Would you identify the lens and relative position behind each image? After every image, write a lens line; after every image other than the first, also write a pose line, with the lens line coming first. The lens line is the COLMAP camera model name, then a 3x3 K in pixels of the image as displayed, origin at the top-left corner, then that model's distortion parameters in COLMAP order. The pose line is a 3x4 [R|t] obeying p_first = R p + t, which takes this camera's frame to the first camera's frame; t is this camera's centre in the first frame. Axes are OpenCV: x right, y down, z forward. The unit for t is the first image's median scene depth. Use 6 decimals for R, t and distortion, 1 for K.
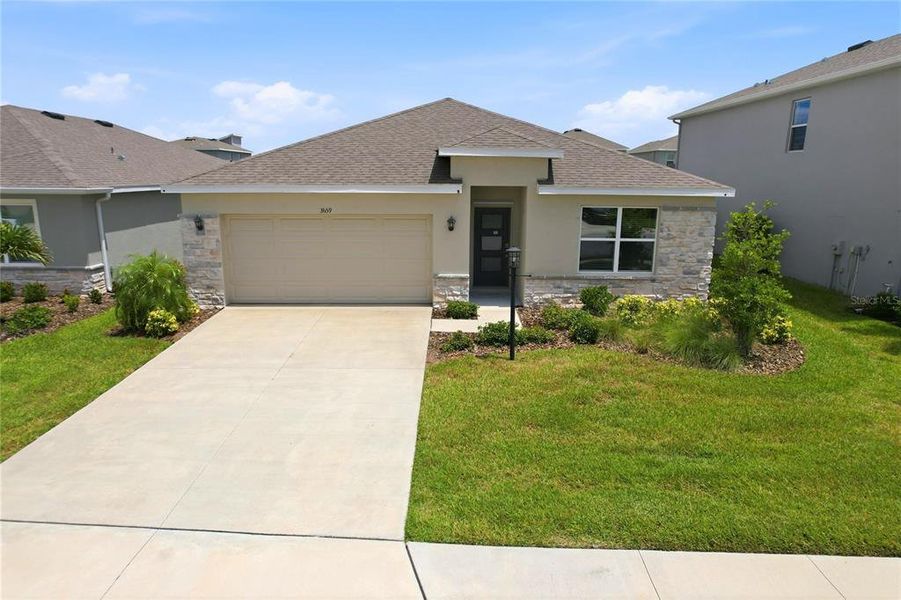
lens RADIAL K [[538.4, 0, 452.7], [0, 538.4, 303.7], [0, 0, 1]] dist [-0.000513, 0.001046]
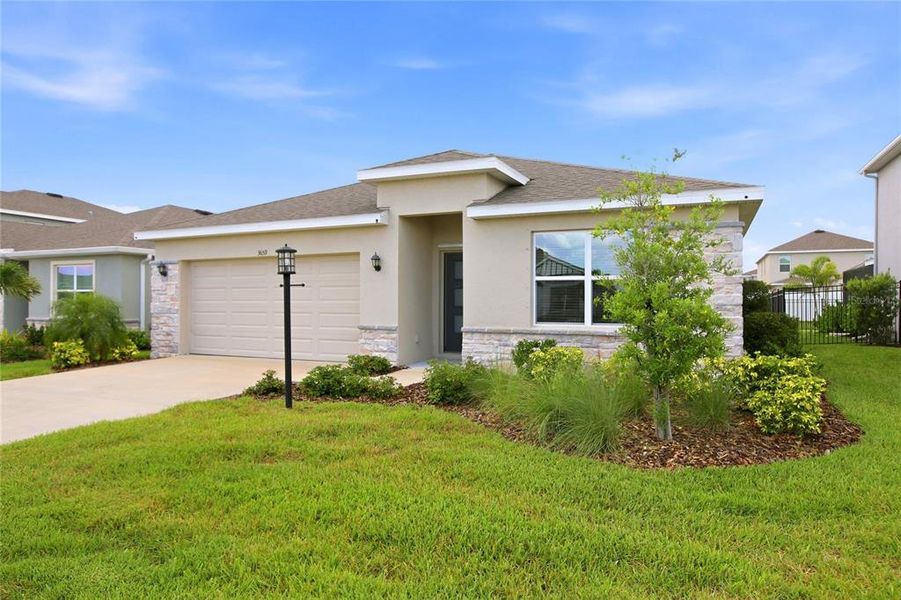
lens RADIAL K [[538.4, 0, 450.0], [0, 538.4, 297.2], [0, 0, 1]] dist [-0.000513, 0.001046]
pose [[0.905824, -0.006370, -0.423606, 0.435535], [-0.093270, 0.972356, -0.214066, 0.066823], [0.413260, 0.233415, 0.880190, 0.334398]]
